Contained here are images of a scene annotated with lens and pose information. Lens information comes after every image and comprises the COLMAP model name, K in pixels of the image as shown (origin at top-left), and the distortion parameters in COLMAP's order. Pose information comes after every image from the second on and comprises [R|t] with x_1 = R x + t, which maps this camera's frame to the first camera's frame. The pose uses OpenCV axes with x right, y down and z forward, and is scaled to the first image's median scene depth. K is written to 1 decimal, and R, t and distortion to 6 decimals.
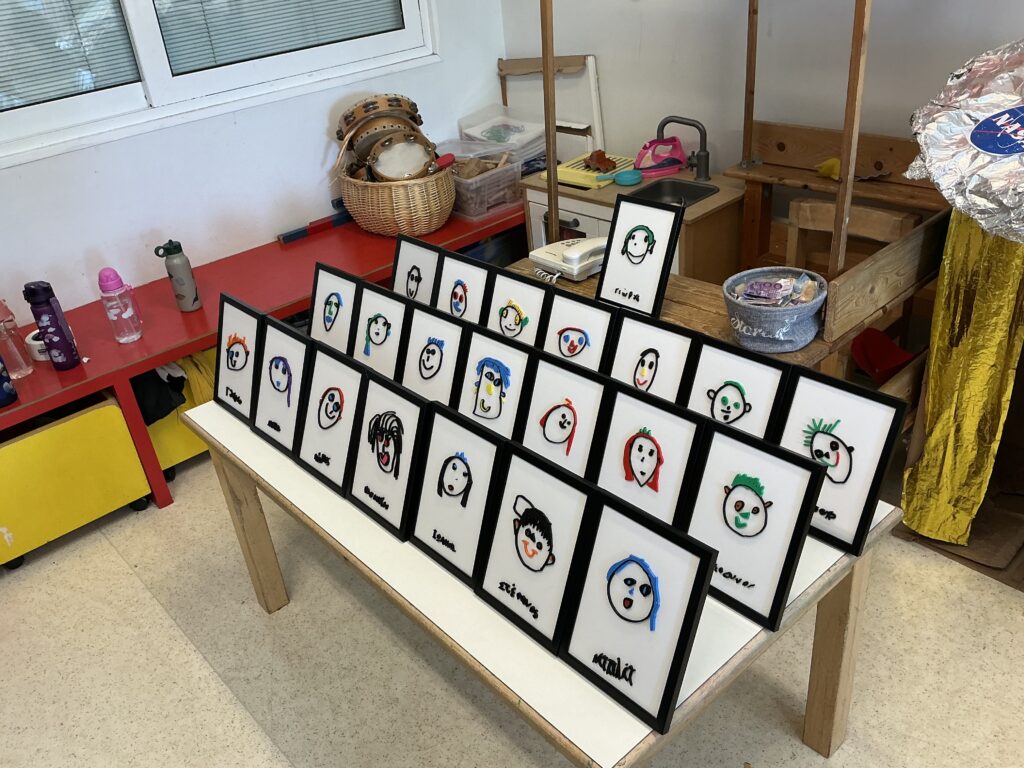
lens RADIAL K [[845.0, 0, 512.0], [0, 845.0, 384.0], [0, 0, 1]] dist [0.161043, -0.340904]
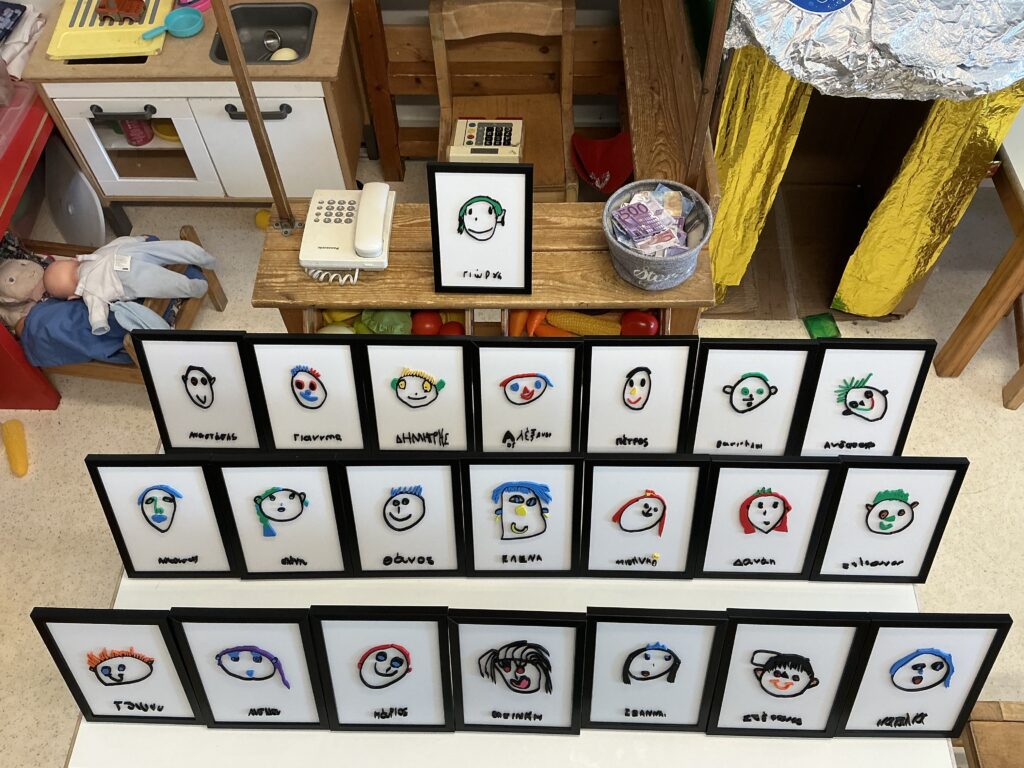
lens RADIAL K [[845.0, 0, 512.0], [0, 845.0, 384.0], [0, 0, 1]] dist [0.161043, -0.340904]
pose [[0.685634, -0.558150, 0.467306, -0.379091], [0.316572, 0.806689, 0.499034, -0.552213], [-0.655506, -0.194218, 0.729788, 0.464343]]
